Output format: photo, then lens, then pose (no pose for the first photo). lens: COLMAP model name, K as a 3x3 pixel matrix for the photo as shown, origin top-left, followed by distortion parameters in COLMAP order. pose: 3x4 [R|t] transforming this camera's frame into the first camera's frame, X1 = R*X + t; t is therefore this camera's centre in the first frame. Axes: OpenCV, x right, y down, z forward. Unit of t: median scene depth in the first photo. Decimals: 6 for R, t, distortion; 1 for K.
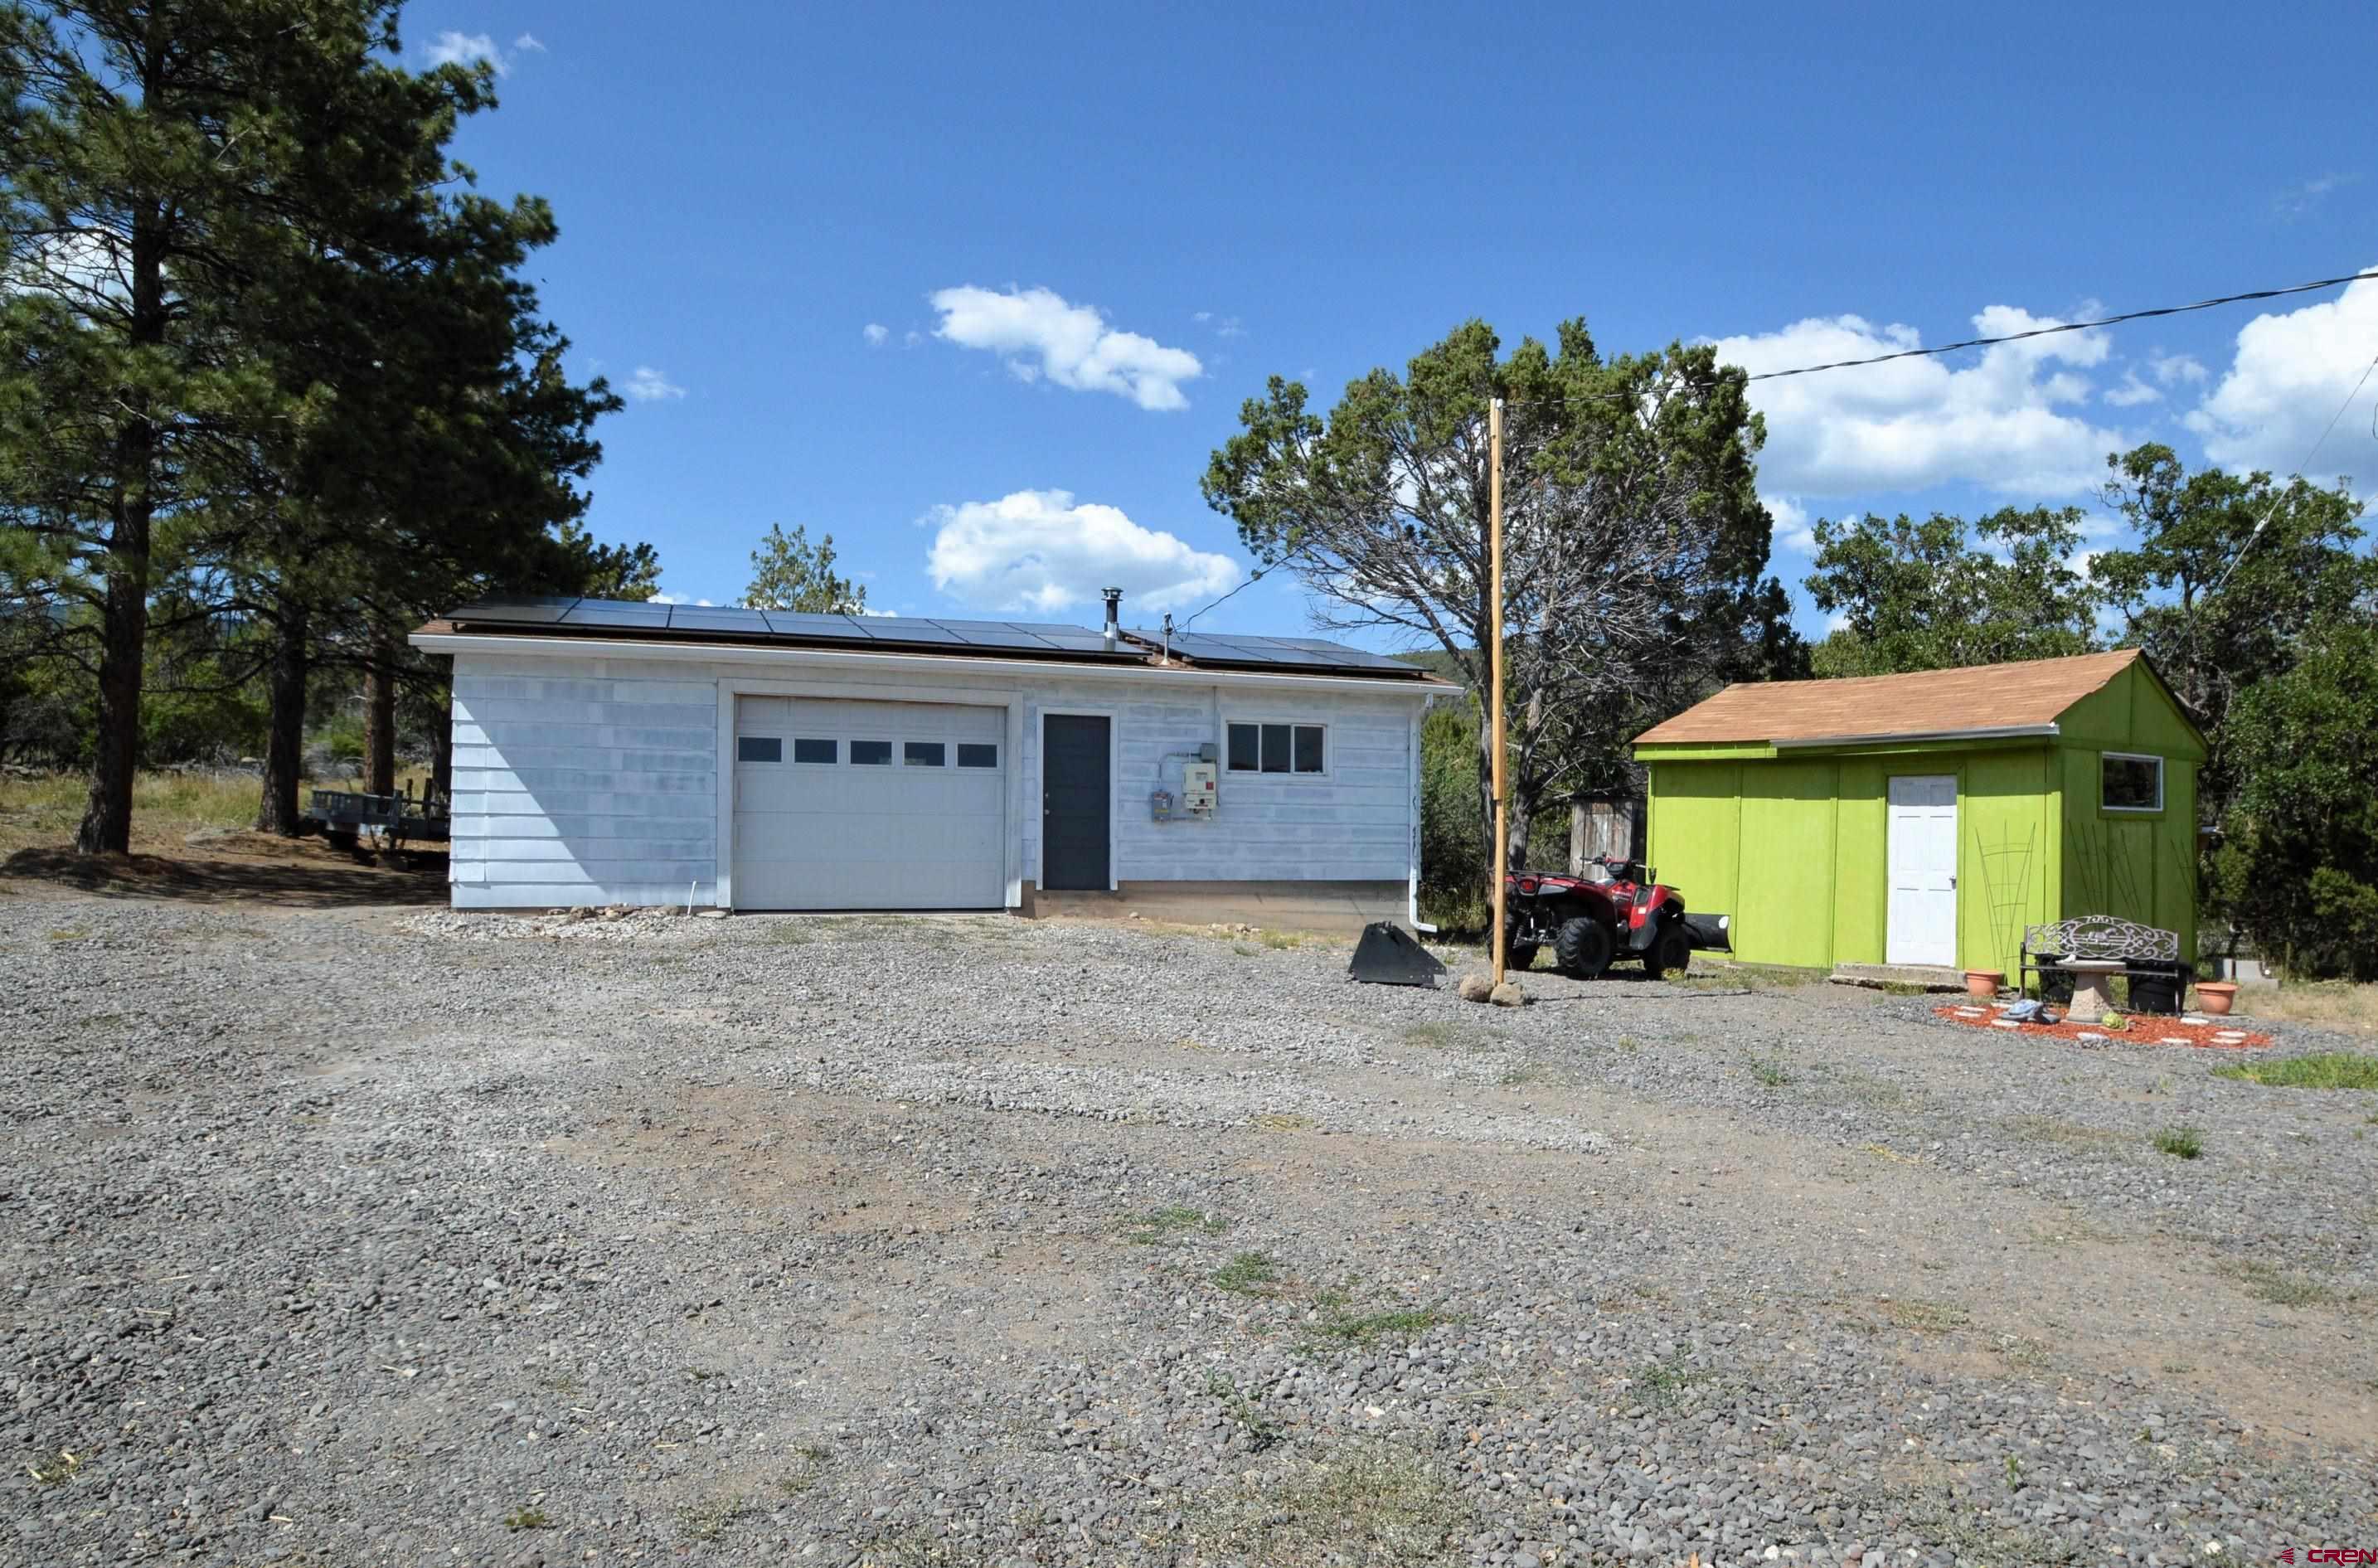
lens RADIAL K [[1417.9, 0, 1189.0], [0, 1417.9, 784.0], [0, 0, 1]] dist [-0.000549, -0.000041]
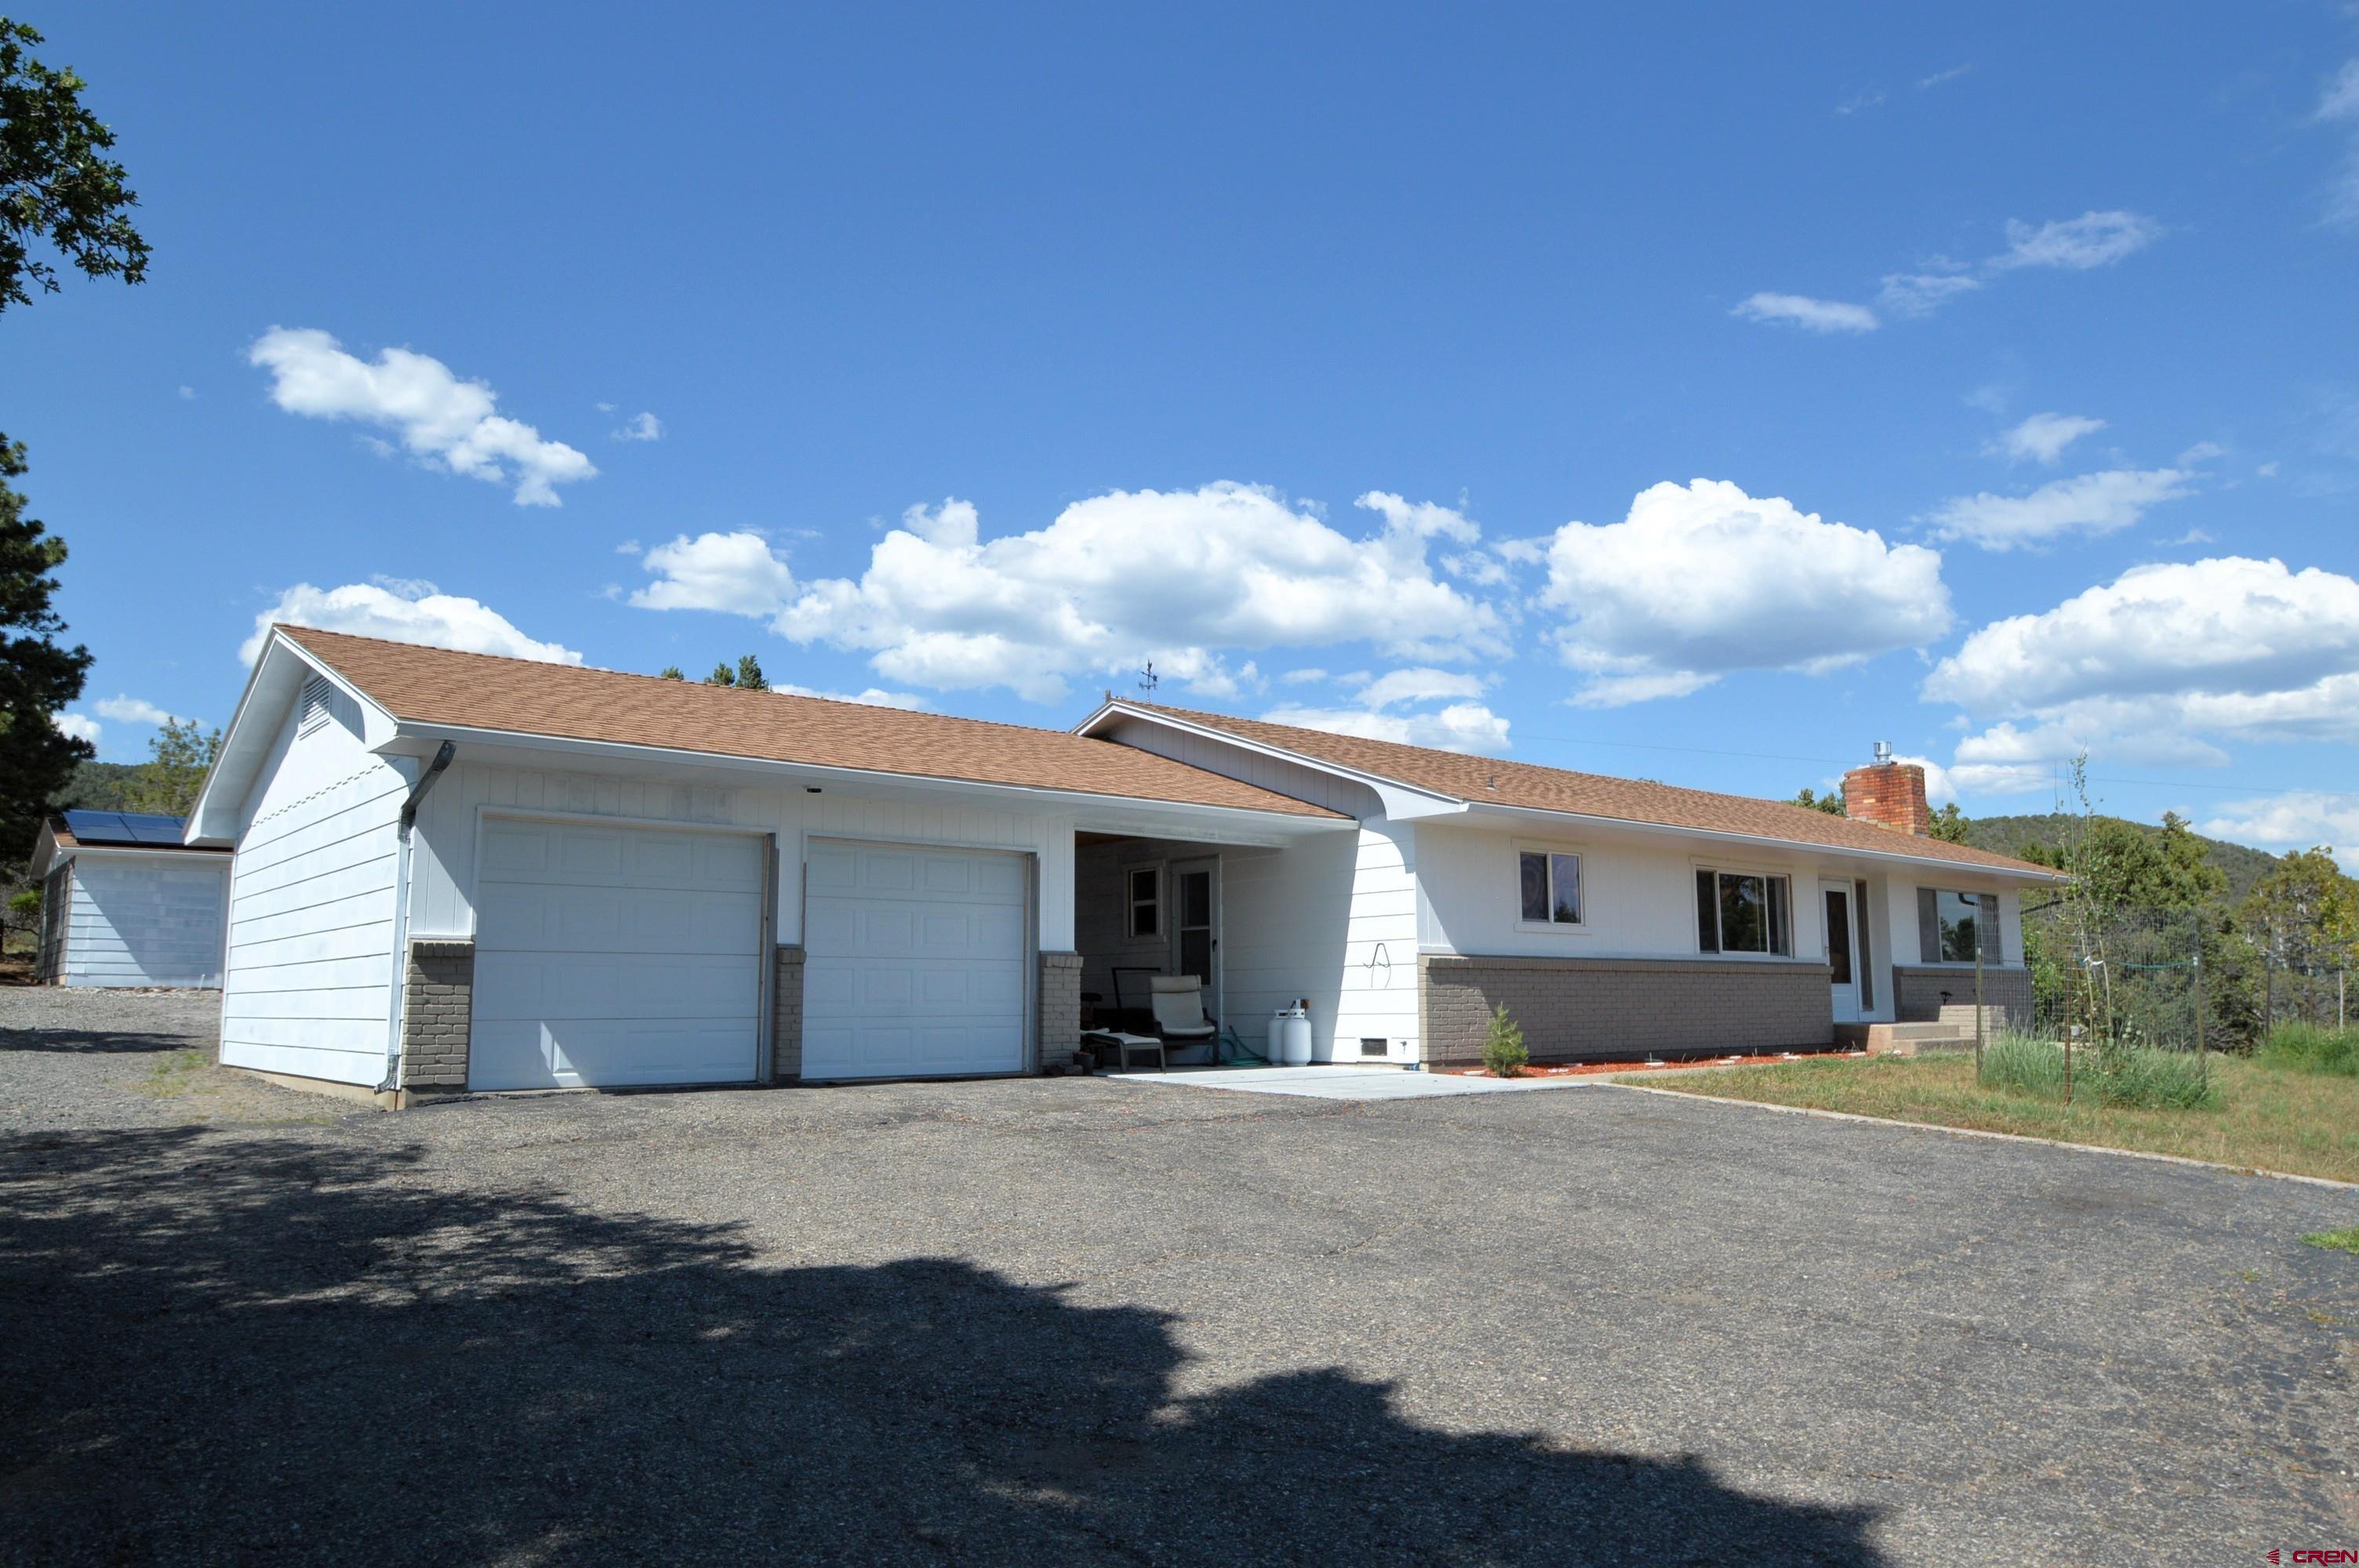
lens RADIAL K [[1550.8, 0, 1179.5], [0, 1550.8, 784.0], [0, 0, 1]] dist [-0.042079, 0.002635]
pose [[0.929064, 0.039183, 0.367839, 0.102377], [-0.004503, 0.995499, -0.094668, 0.000647], [-0.369893, 0.086296, 0.925058, -1.294640]]
